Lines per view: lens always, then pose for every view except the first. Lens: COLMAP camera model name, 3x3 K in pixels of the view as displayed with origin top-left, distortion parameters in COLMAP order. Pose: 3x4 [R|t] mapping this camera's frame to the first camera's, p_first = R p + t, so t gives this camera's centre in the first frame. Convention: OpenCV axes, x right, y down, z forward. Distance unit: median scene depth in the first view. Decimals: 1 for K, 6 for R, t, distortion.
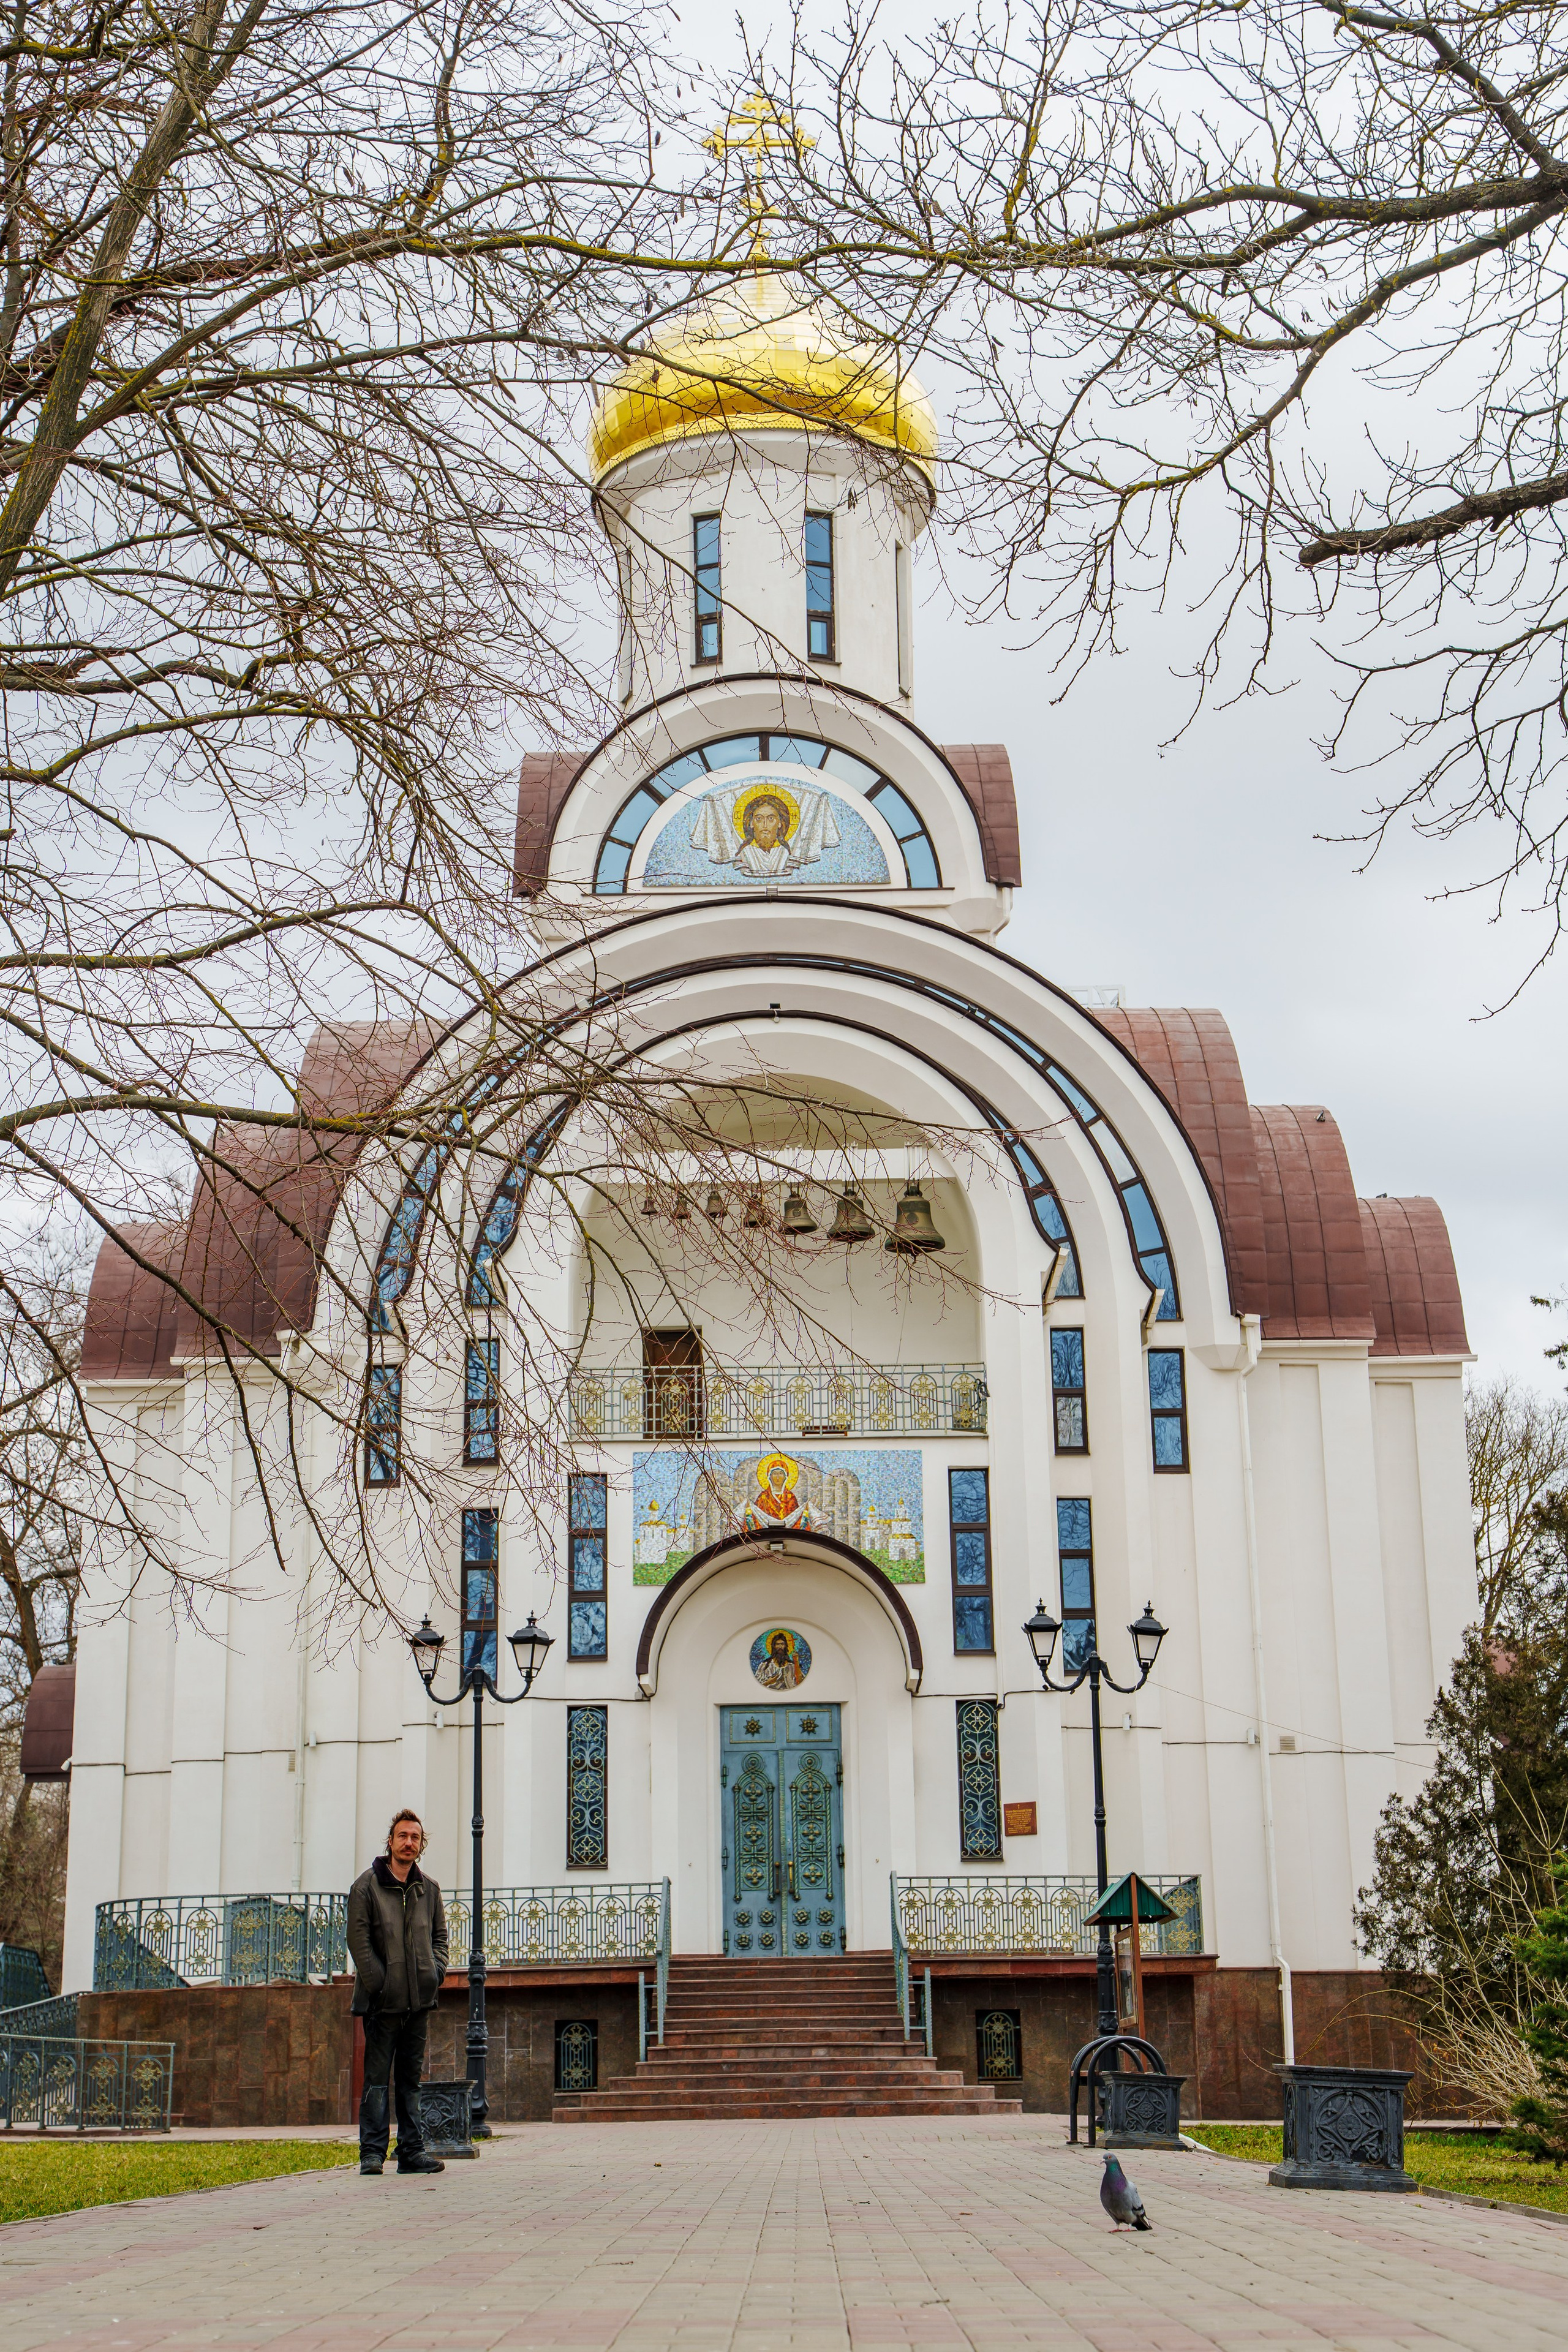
lens RADIAL K [[3577.7, 0, 792.1], [0, 3577.7, 1179.7], [0, 0, 1]] dist [0.404582, -1.549433]
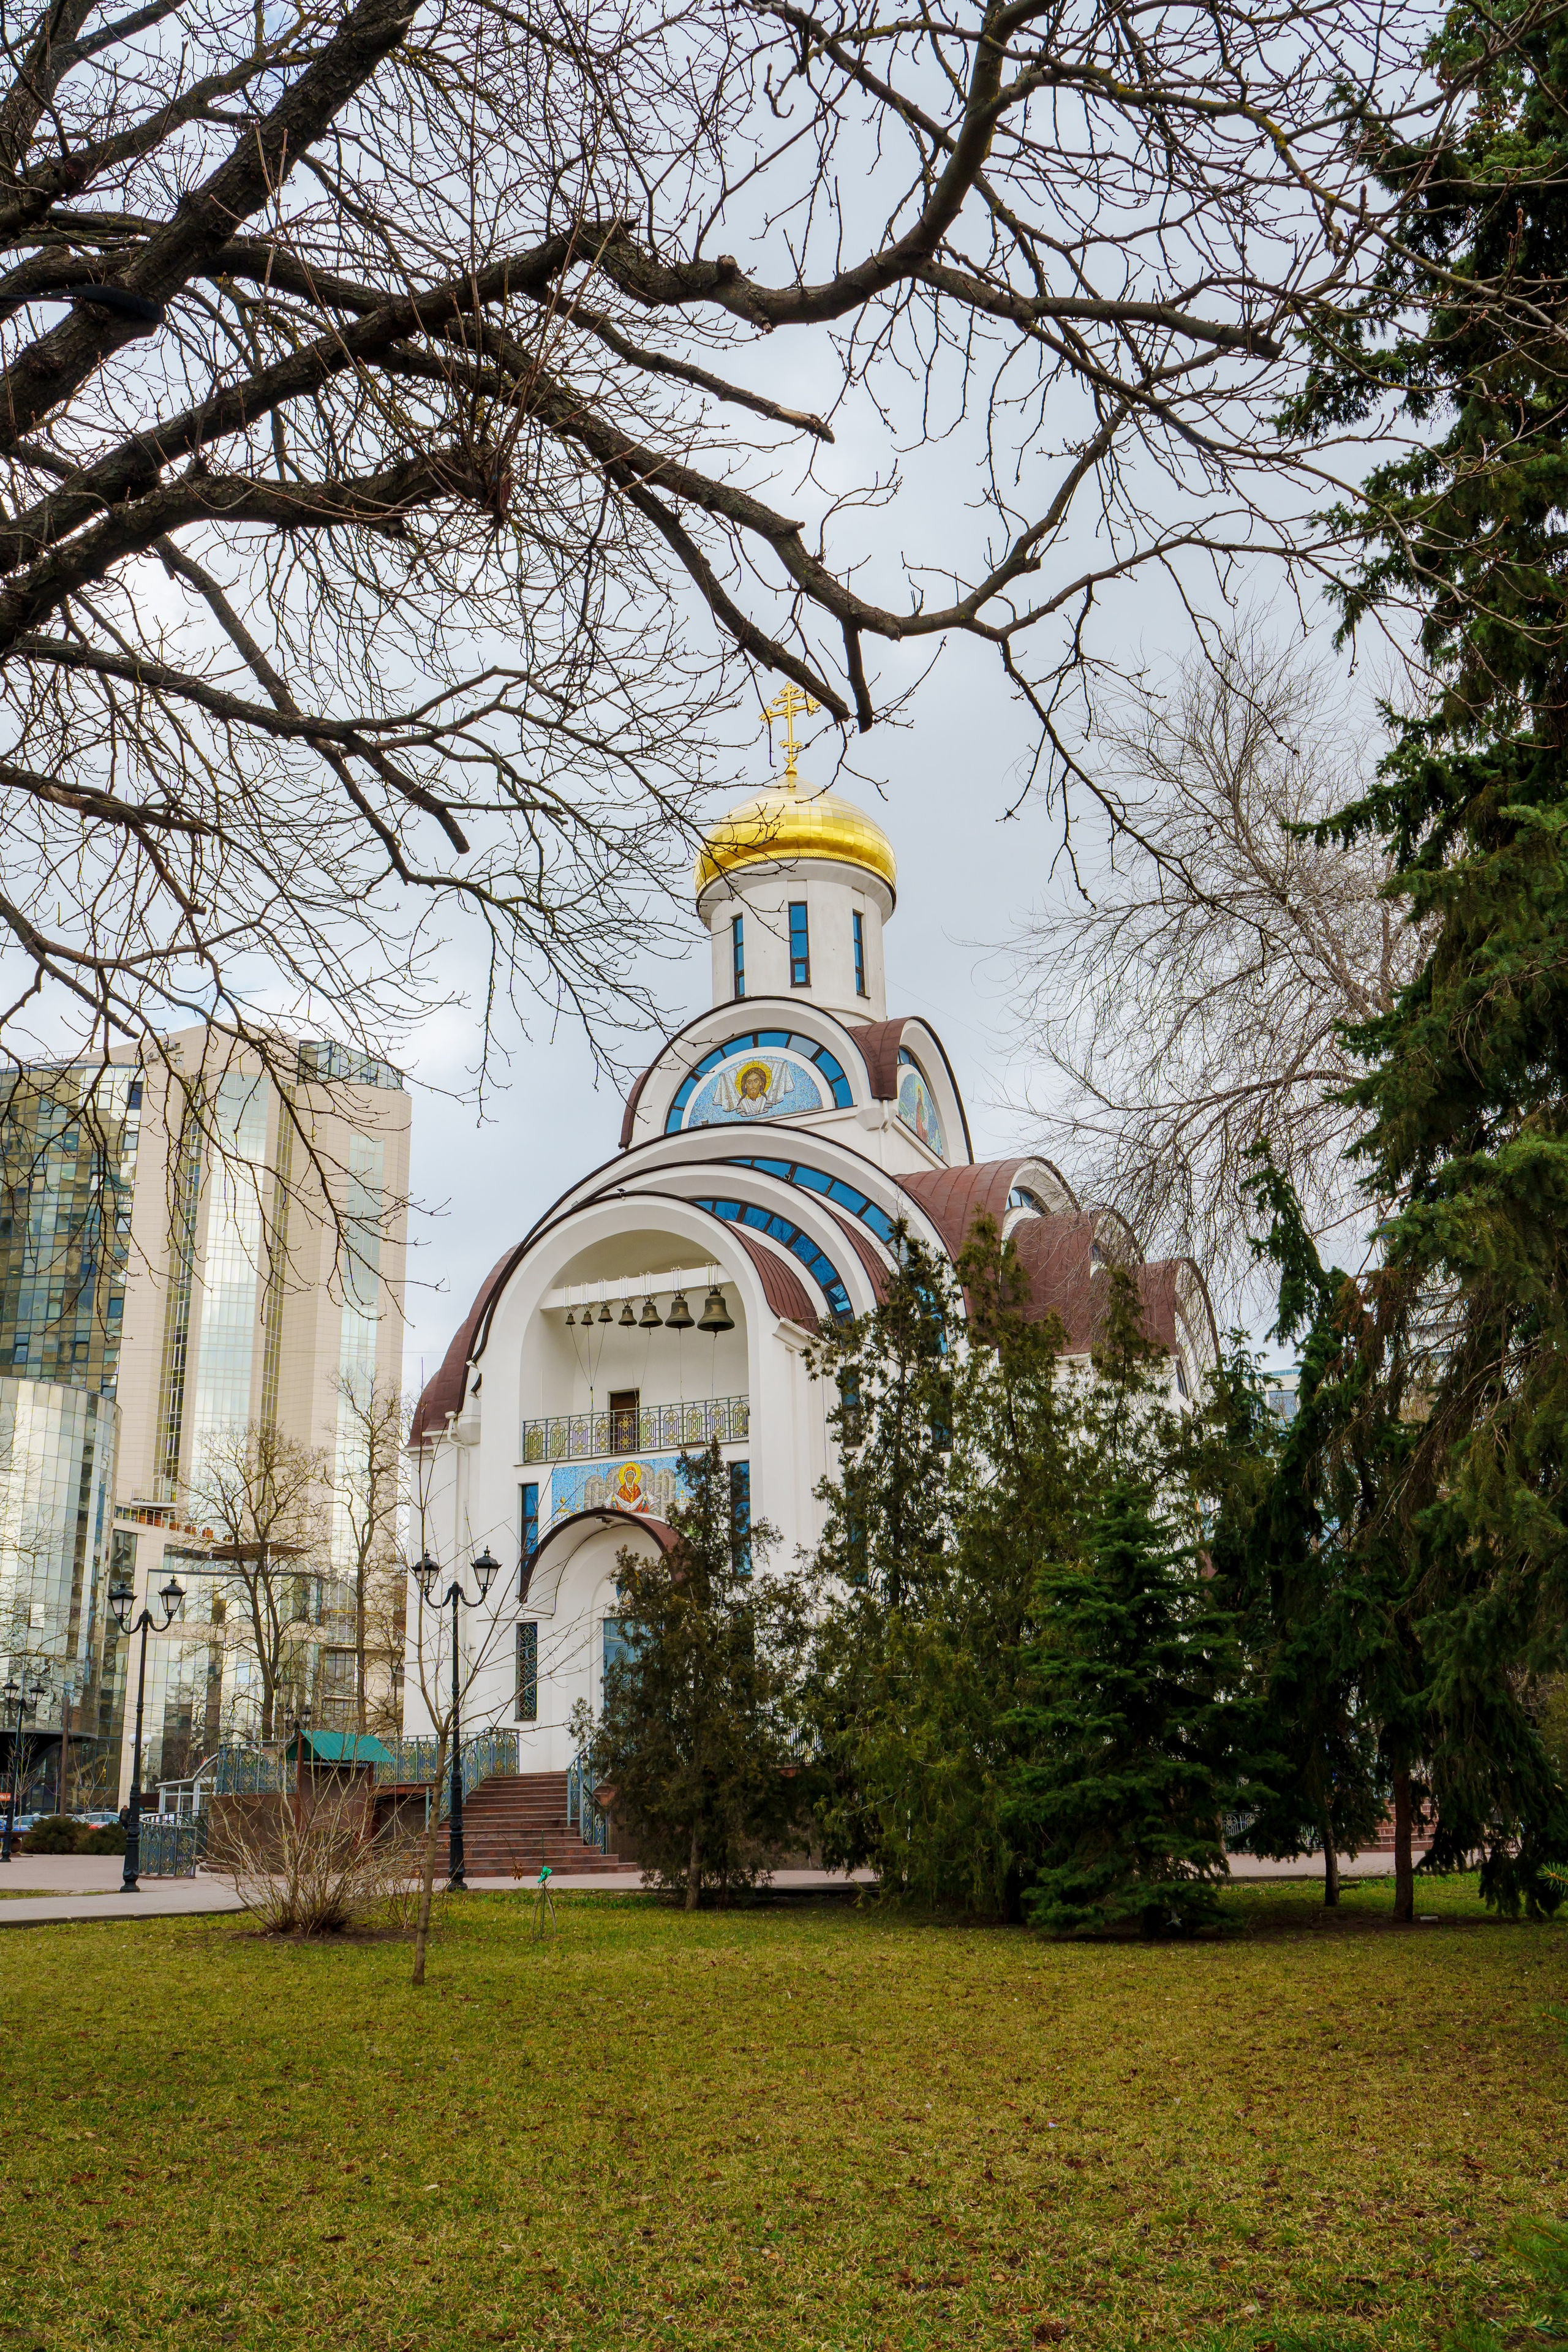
lens RADIAL K [[1887.8, 0, 764.8], [0, 1887.8, 1186.5], [0, 0, 1]] dist [-0.046899, -0.031766]
pose [[0.925496, -0.131854, -0.355065, 0.383461], [0.104069, 0.989893, -0.096338, 0.042594], [0.364179, 0.052210, 0.929864, 0.228934]]
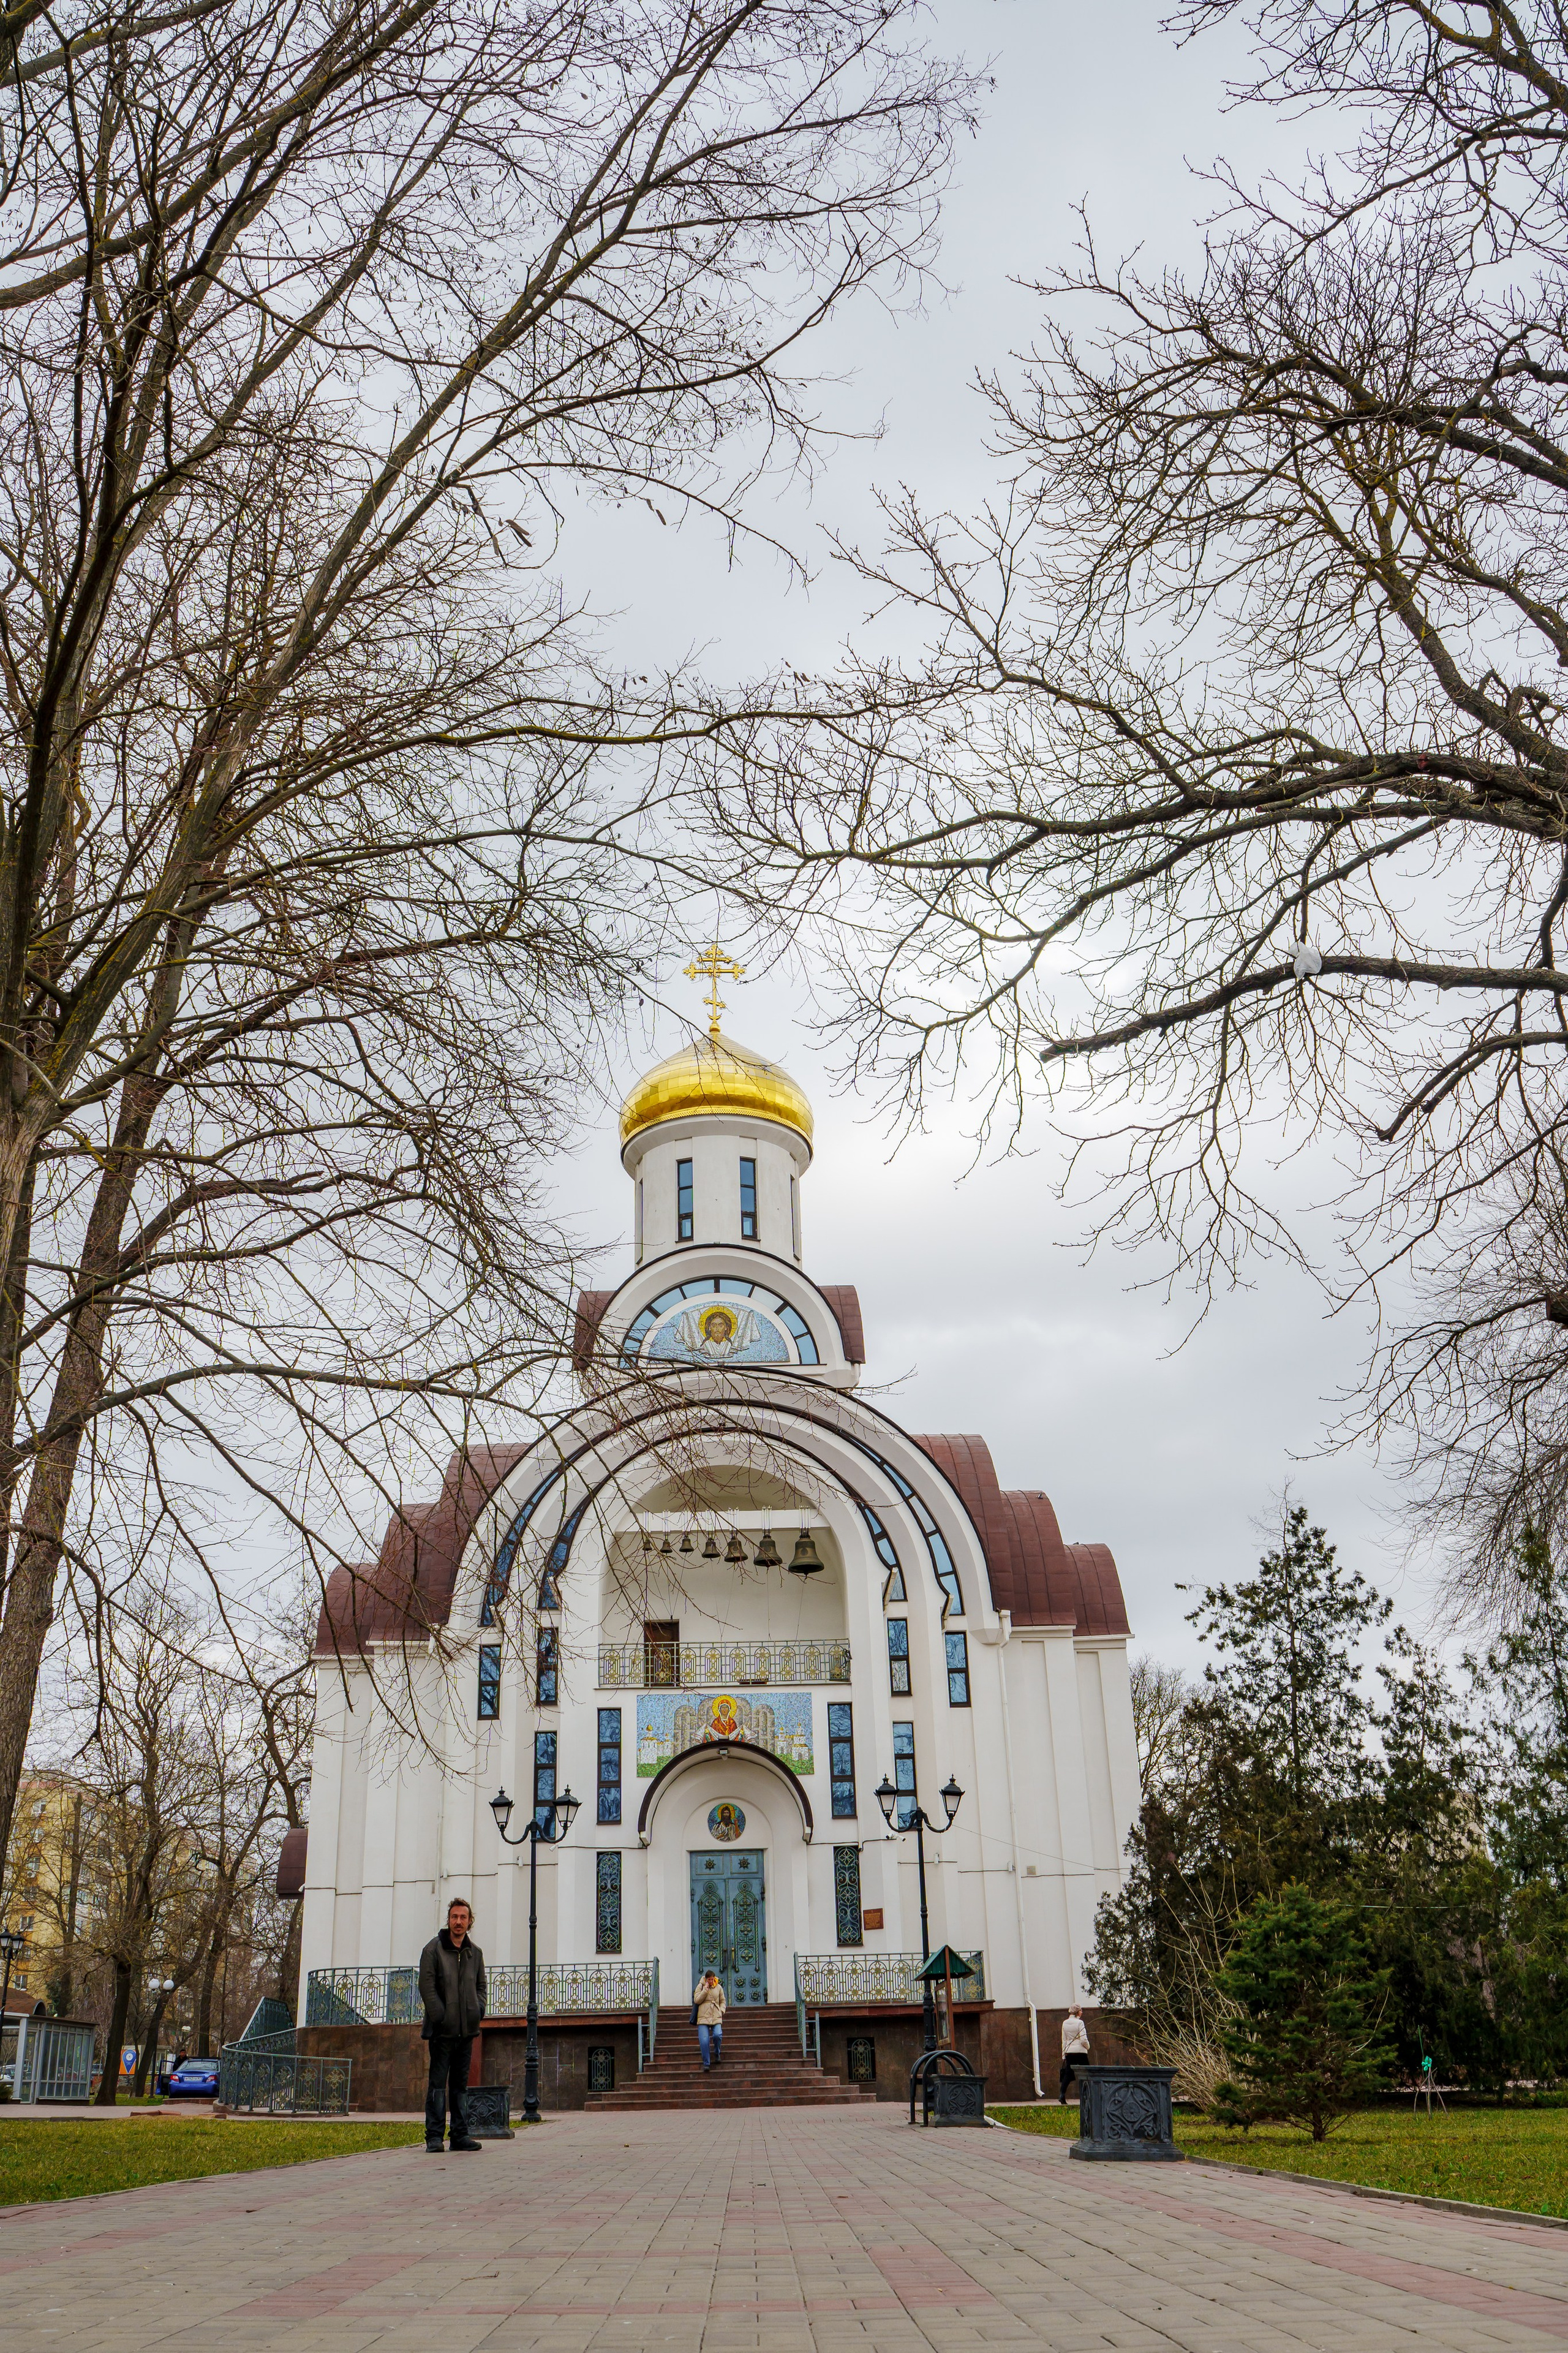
lens RADIAL K [[1939.8, 0, 774.3], [0, 1939.8, 1188.8], [0, 0, 1]] dist [-0.054182, -0.021128]
pose [[0.999824, -0.004666, 0.018185, 0.003996], [0.008098, 0.981061, -0.193531, 0.020534], [-0.016938, 0.193644, 0.980926, 0.083504]]
